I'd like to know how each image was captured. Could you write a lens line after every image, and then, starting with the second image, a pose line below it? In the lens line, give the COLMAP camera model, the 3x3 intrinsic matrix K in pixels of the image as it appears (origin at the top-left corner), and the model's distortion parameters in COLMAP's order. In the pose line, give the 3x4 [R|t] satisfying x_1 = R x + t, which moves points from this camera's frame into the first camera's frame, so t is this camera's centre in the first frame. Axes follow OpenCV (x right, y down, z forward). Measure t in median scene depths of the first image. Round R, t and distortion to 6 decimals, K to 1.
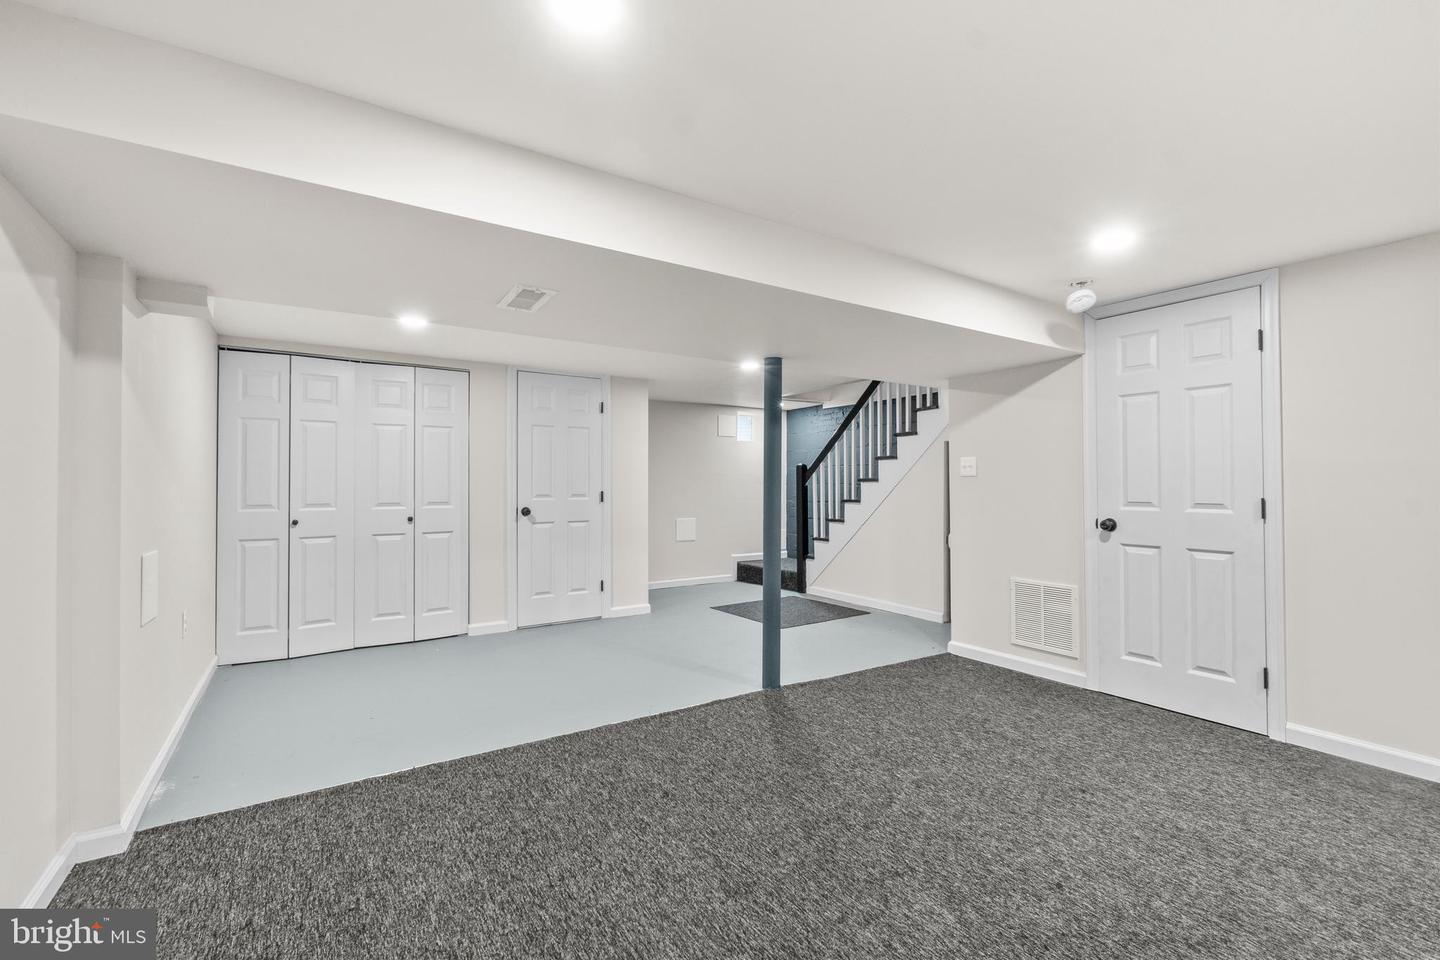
lens RADIAL K [[623.3, 0, 714.9], [0, 623.3, 477.3], [0, 0, 1]] dist [-0.003613, 0.000668]
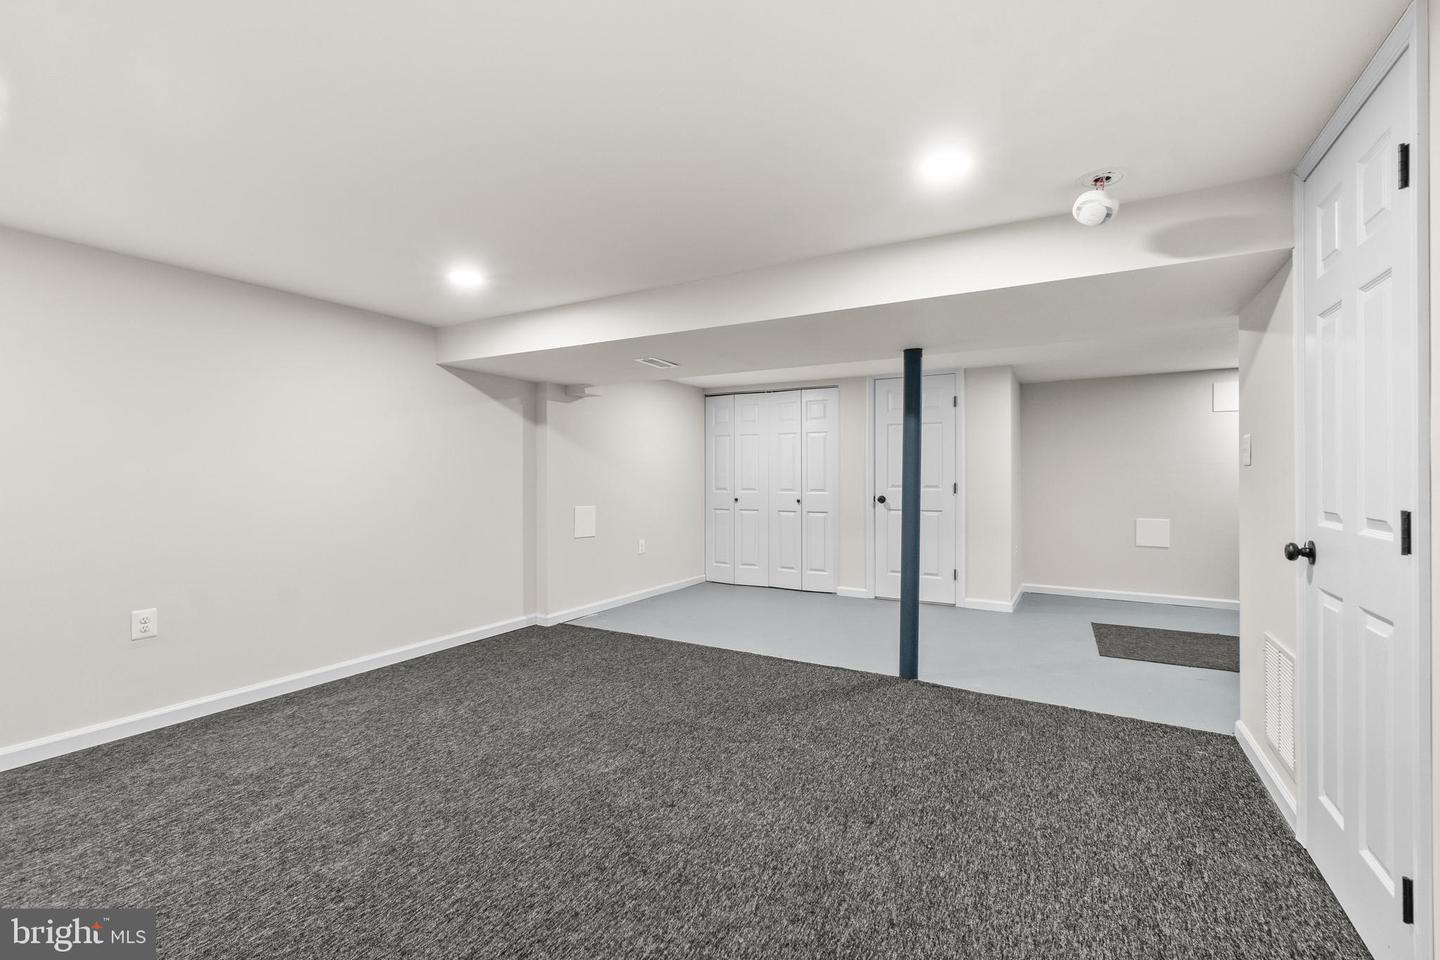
lens RADIAL K [[623.3, 0, 707.6], [0, 623.3, 480.3], [0, 0, 1]] dist [-0.003613, 0.000668]
pose [[0.447860, 0.008999, -0.894058, 0.837953], [0.007431, 0.999877, 0.013786, 0.000771], [0.894073, -0.012818, 0.447739, 0.262202]]
